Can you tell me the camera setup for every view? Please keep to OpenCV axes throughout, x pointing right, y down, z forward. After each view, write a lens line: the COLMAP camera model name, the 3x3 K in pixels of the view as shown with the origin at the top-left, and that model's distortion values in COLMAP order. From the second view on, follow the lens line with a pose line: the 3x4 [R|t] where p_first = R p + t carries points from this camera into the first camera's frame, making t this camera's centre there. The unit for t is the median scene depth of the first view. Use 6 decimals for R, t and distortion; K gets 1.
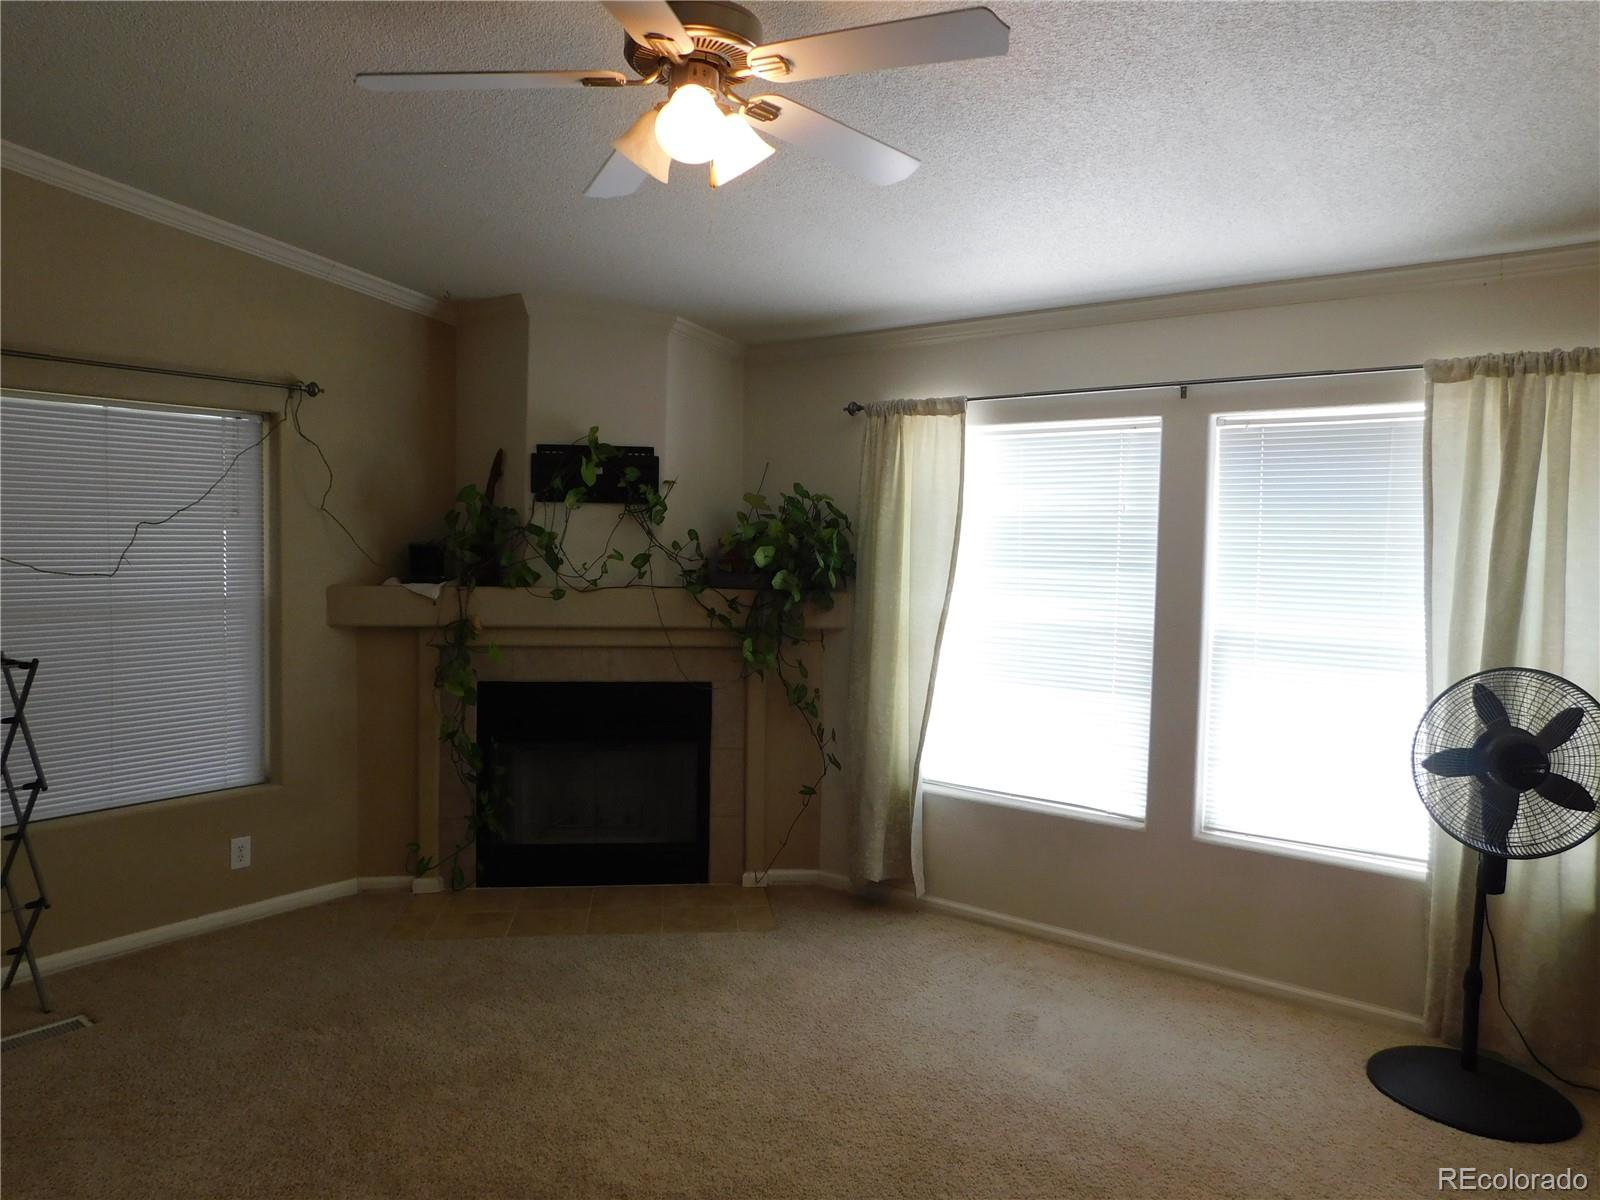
lens RADIAL K [[1068.7, 0, 806.8], [0, 1068.7, 606.9], [0, 0, 1]] dist [-0.066340, 0.067657]
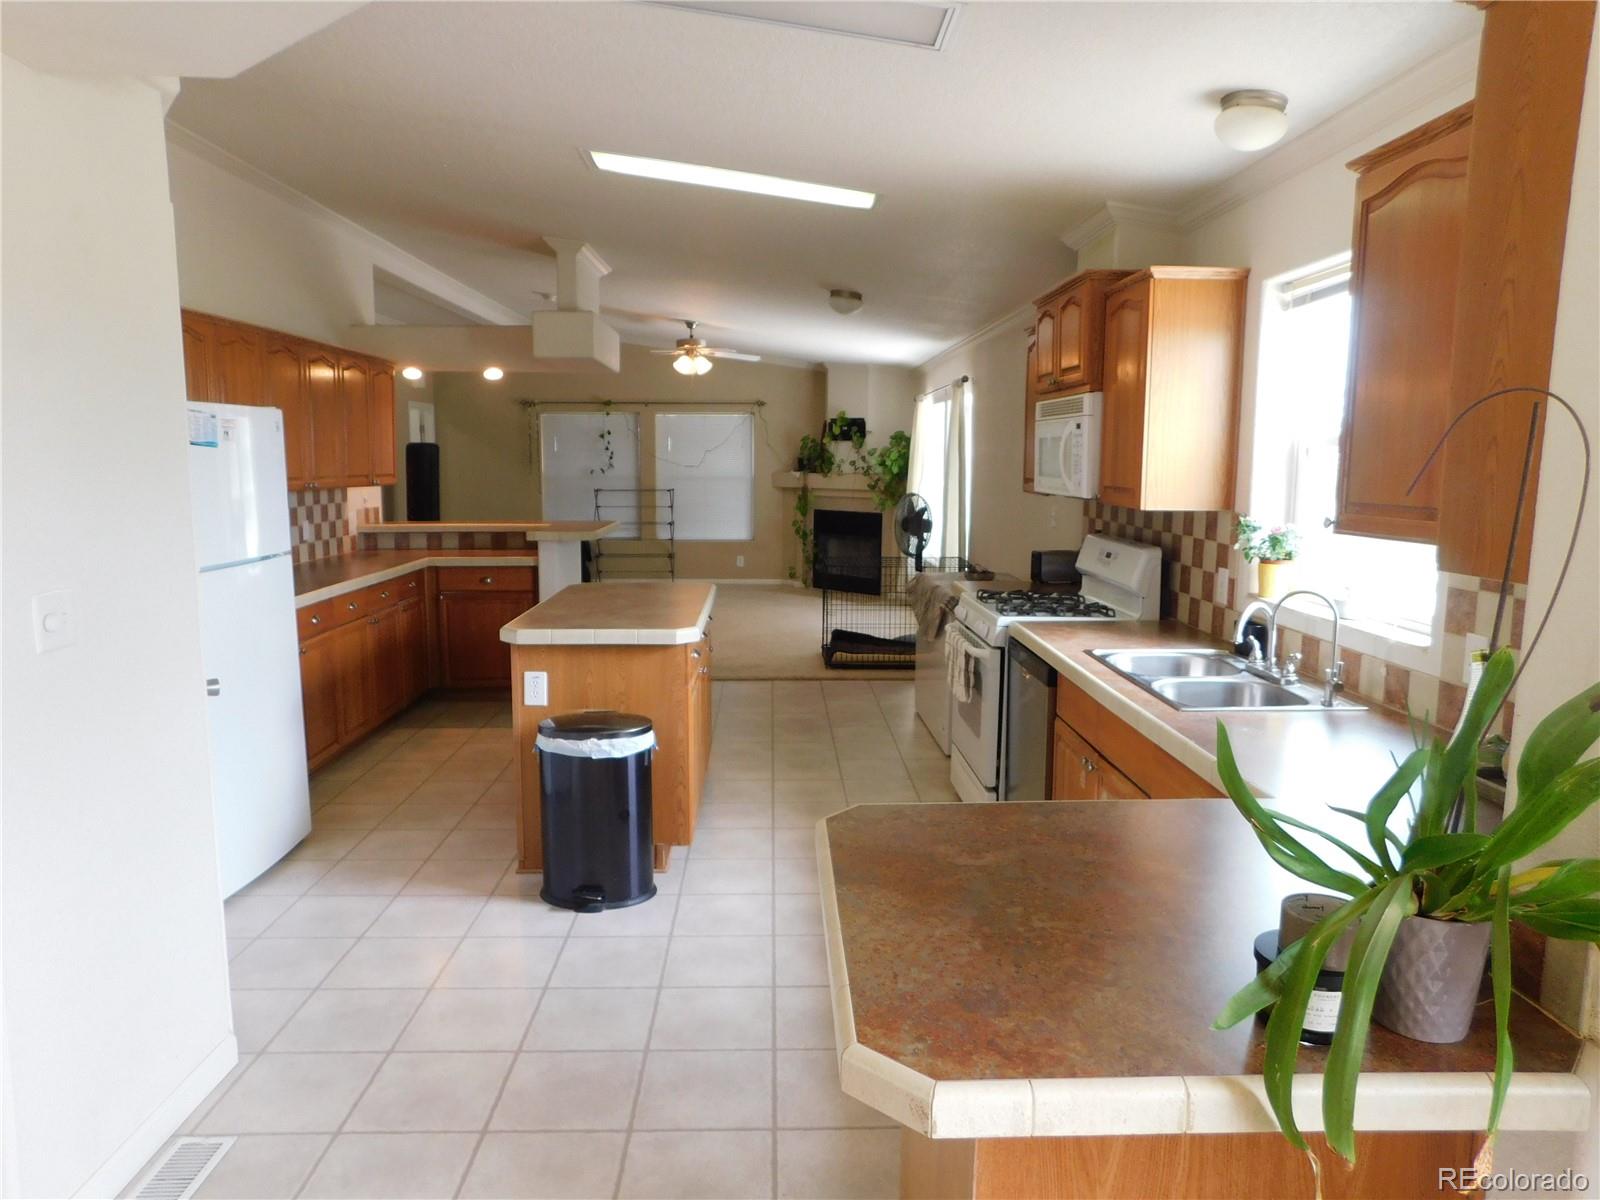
lens RADIAL K [[1068.7, 0, 806.8], [0, 1068.7, 606.9], [0, 0, 1]] dist [-0.066340, 0.067657]
pose [[0.627599, 0.102192, -0.771801, 2.186740], [-0.039889, 0.994267, 0.099211, 0.059636], [0.777515, -0.031478, 0.628077, -0.863683]]
